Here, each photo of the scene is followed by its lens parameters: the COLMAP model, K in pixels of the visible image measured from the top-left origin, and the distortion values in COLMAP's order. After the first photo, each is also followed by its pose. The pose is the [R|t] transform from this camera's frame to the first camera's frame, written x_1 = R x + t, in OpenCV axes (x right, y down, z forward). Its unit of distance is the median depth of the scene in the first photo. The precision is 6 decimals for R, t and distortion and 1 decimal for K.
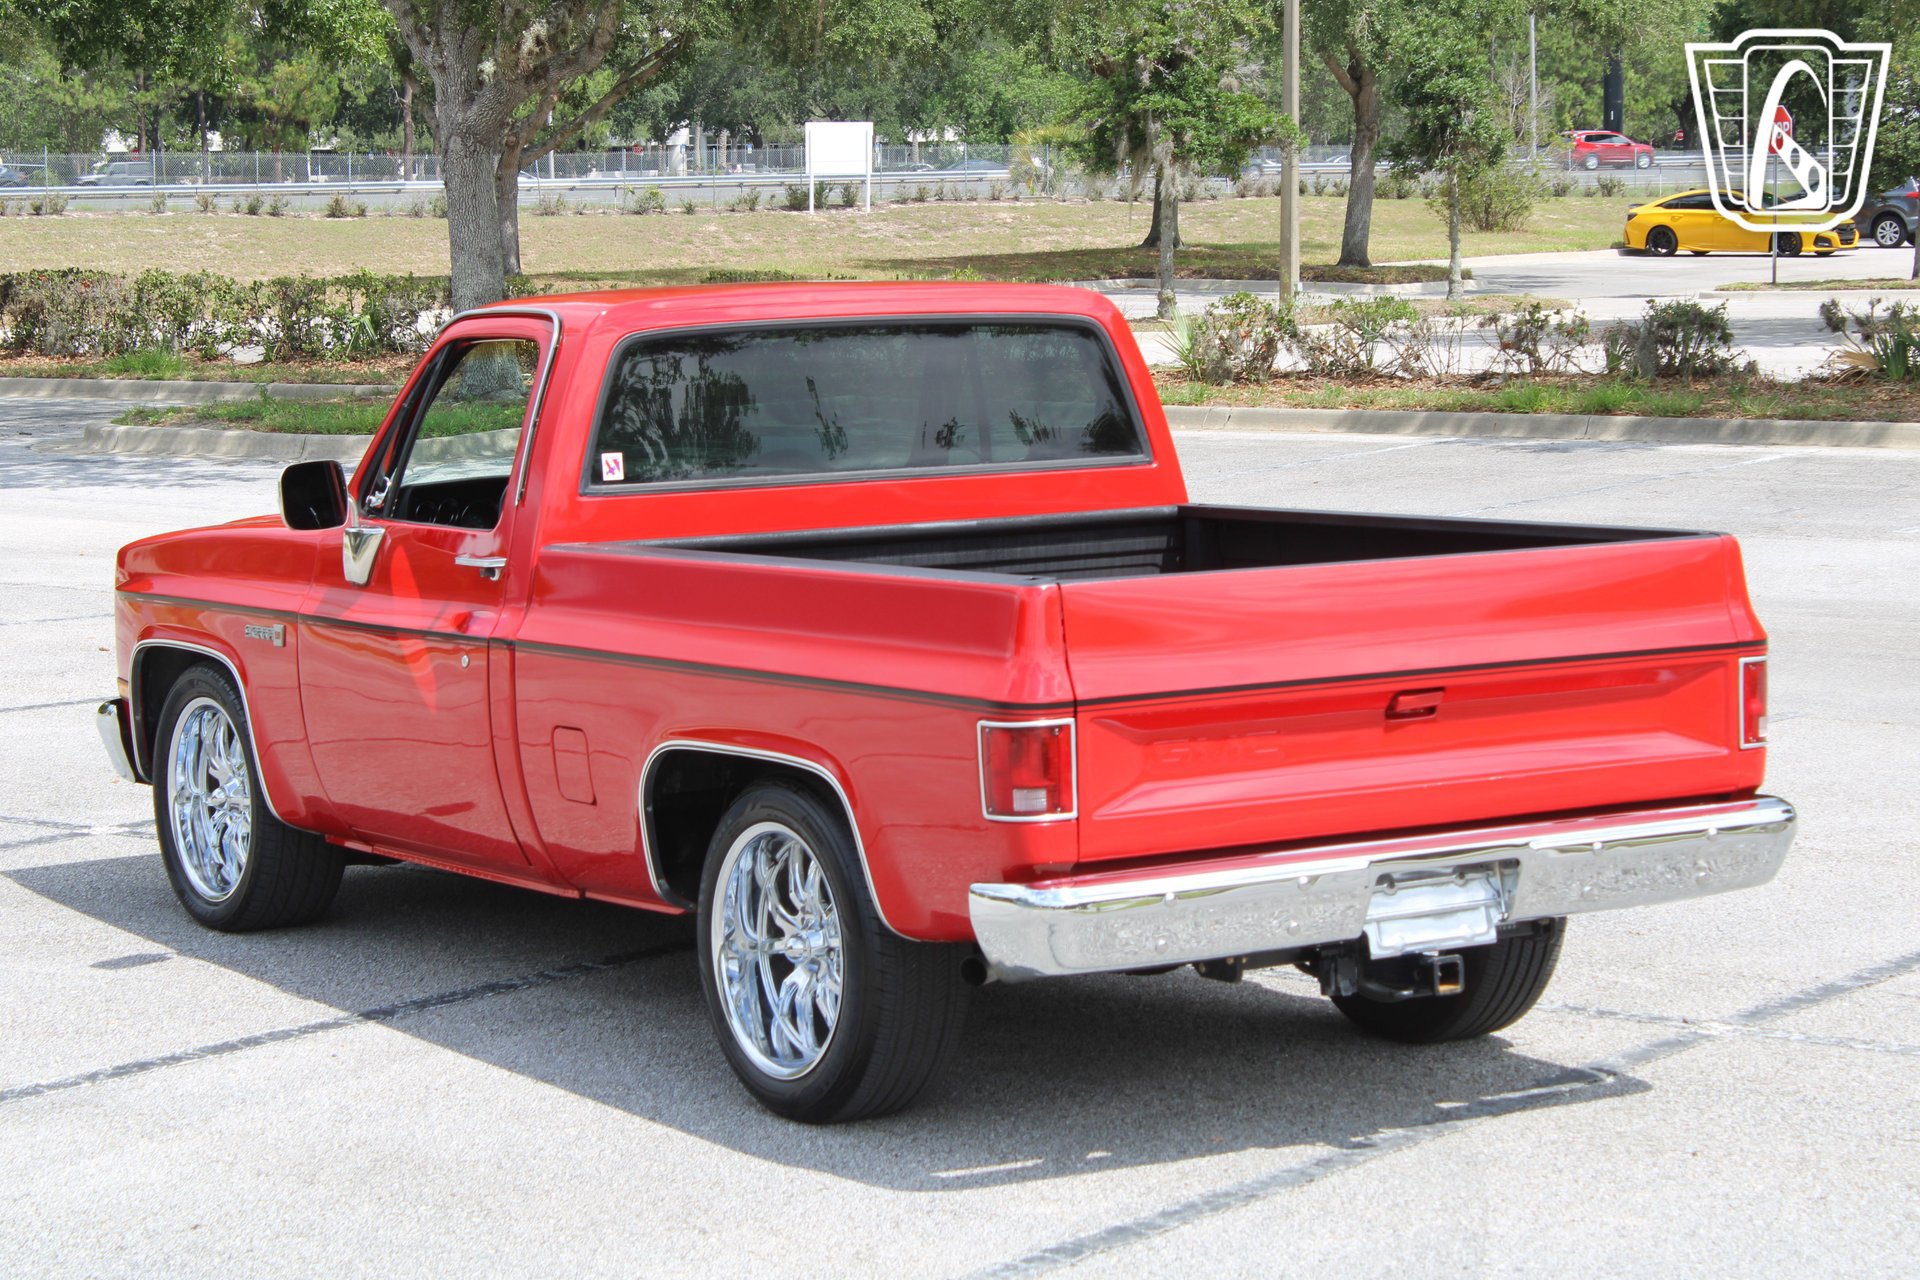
lens RADIAL K [[4485.4, 0, 965.0], [0, 4485.4, 642.0], [0, 0, 1]] dist [0.082209, 0.000000]
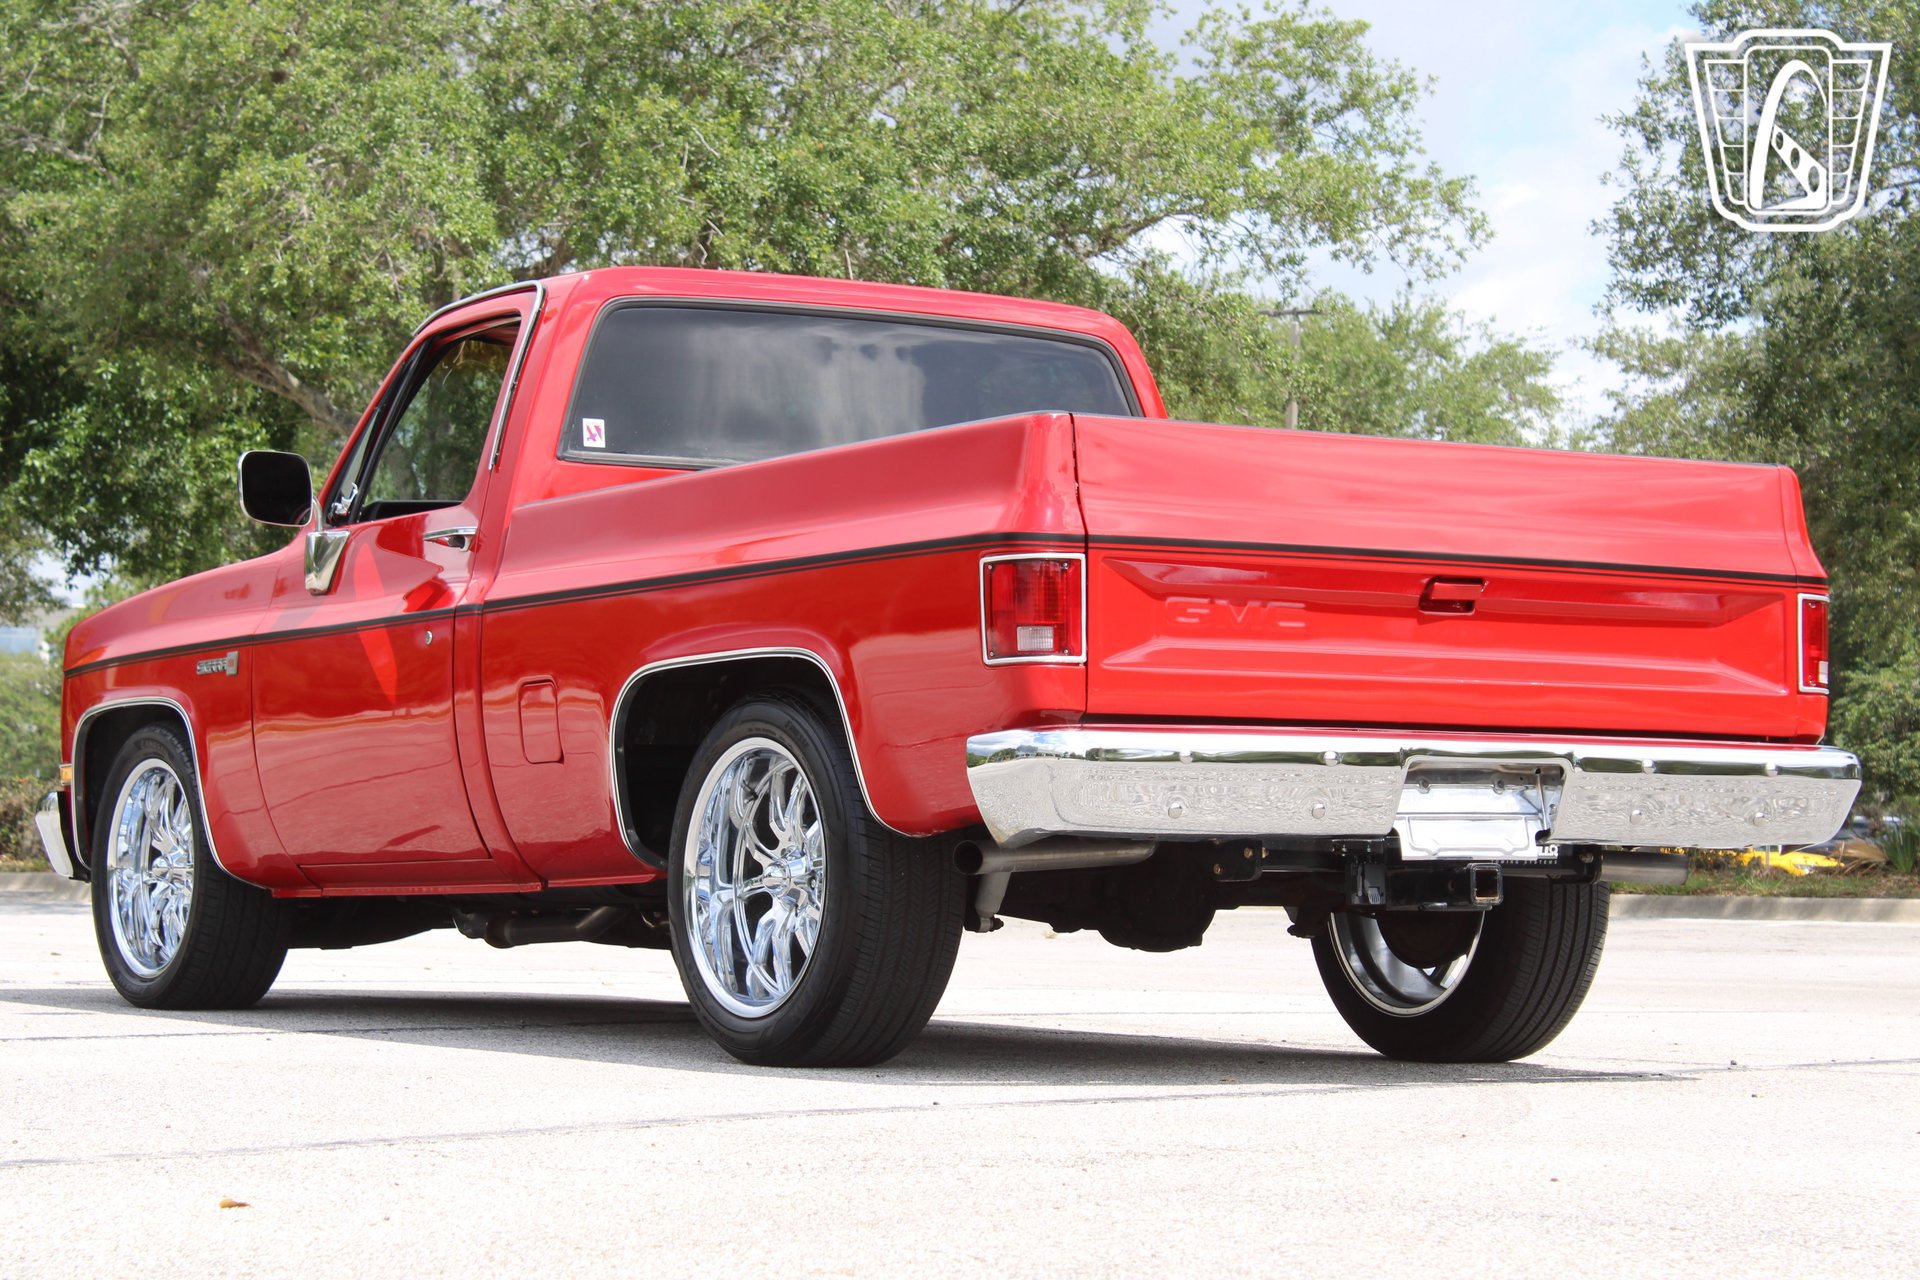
lens RADIAL K [[4485.4, 0, 965.4], [0, 4485.4, 649.9], [0, 0, 1]] dist [0.082209, 0.000000]
pose [[0.999699, 0.024482, 0.001501, -0.001072], [-0.023986, 0.988542, -0.149025, 0.156301], [-0.005132, 0.148944, 0.988832, 0.081944]]
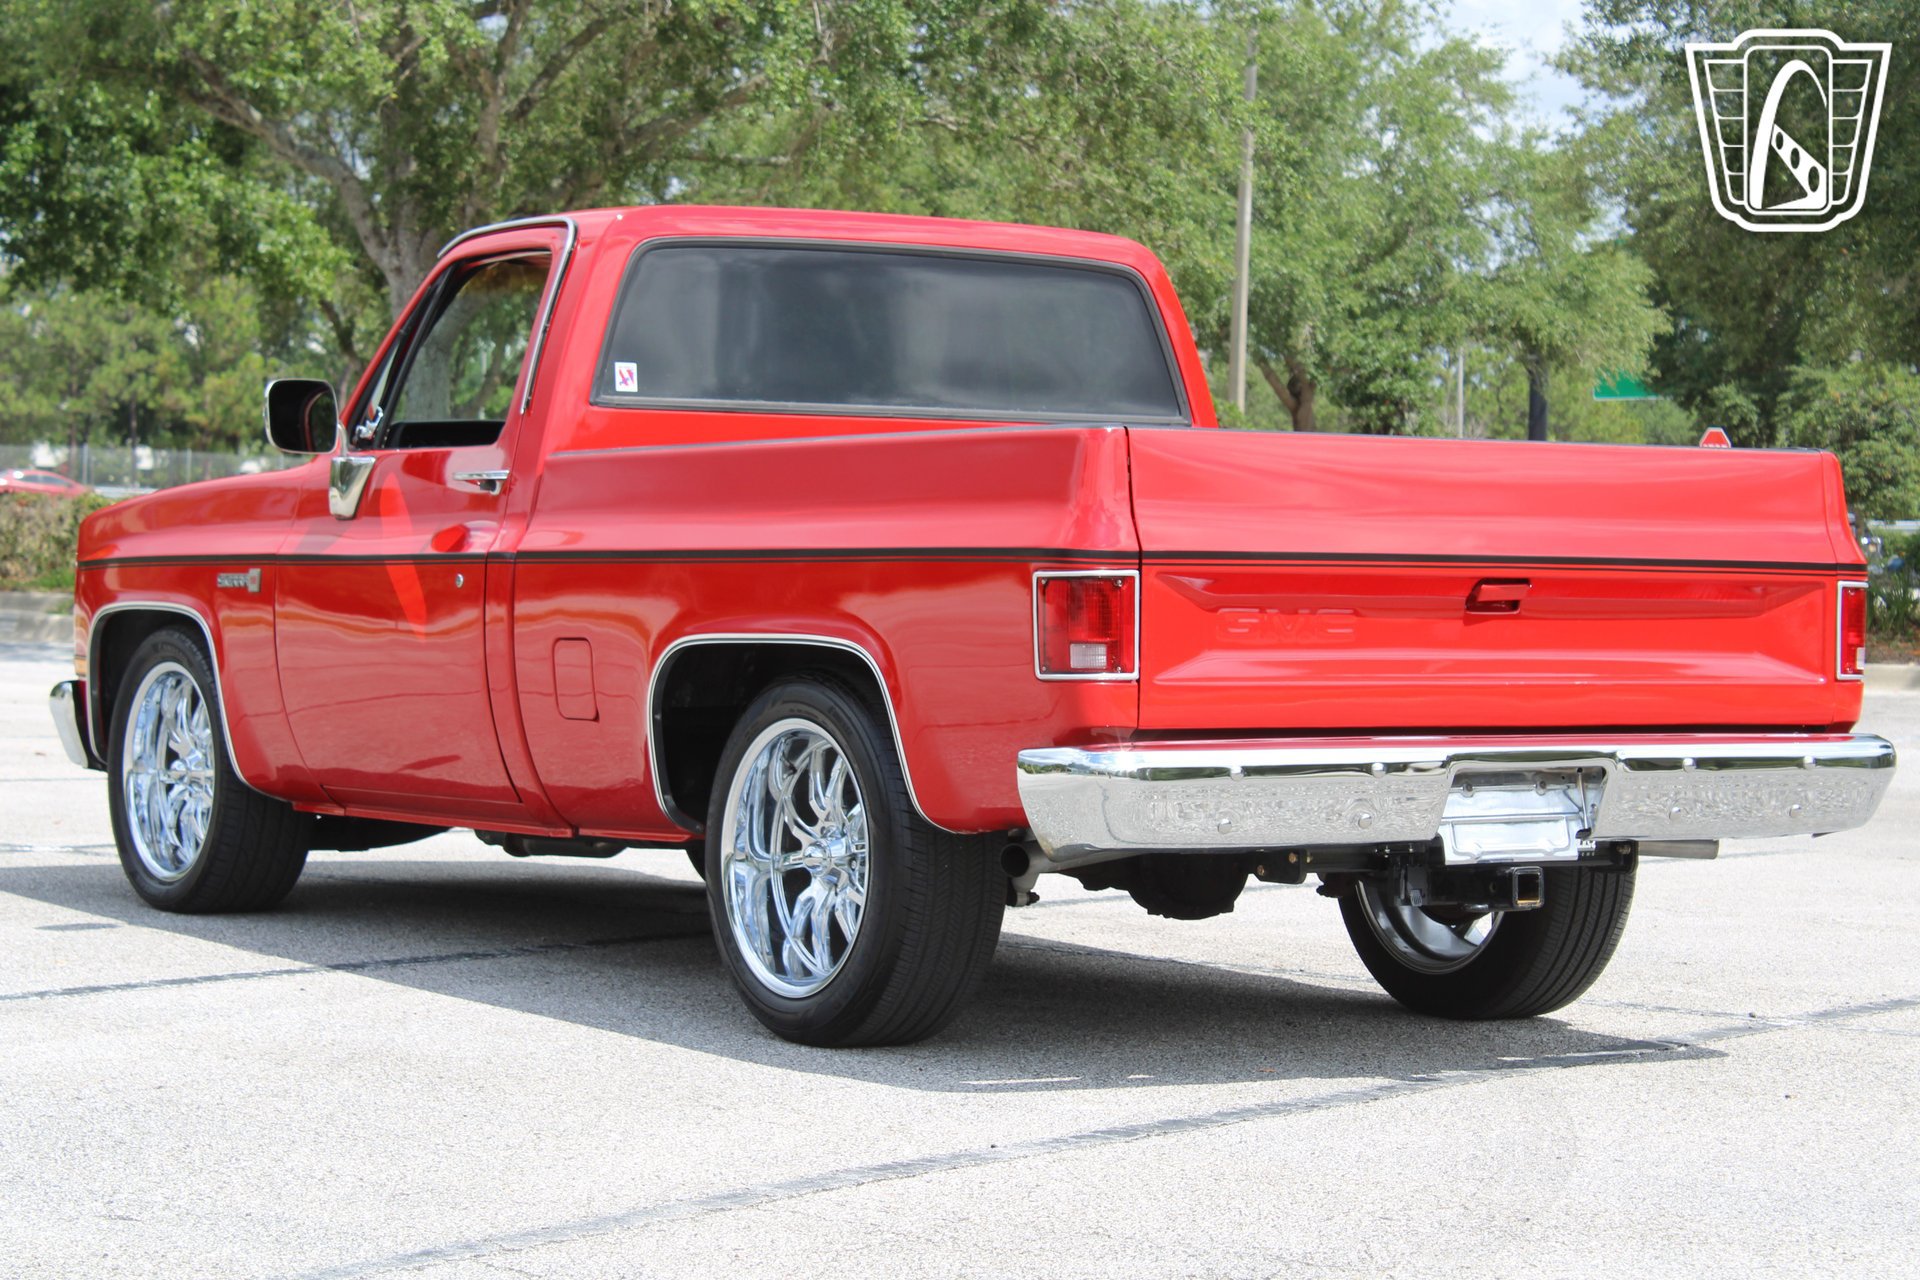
lens RADIAL K [[4485.4, 0, 955.3], [0, 4485.4, 638.2], [0, 0, 1]] dist [0.082209, 0.000000]
pose [[0.999270, 0.034856, 0.015646, -0.024475], [-0.033536, 0.996397, -0.077898, 0.093137], [-0.018305, 0.077316, 0.996839, 0.074020]]
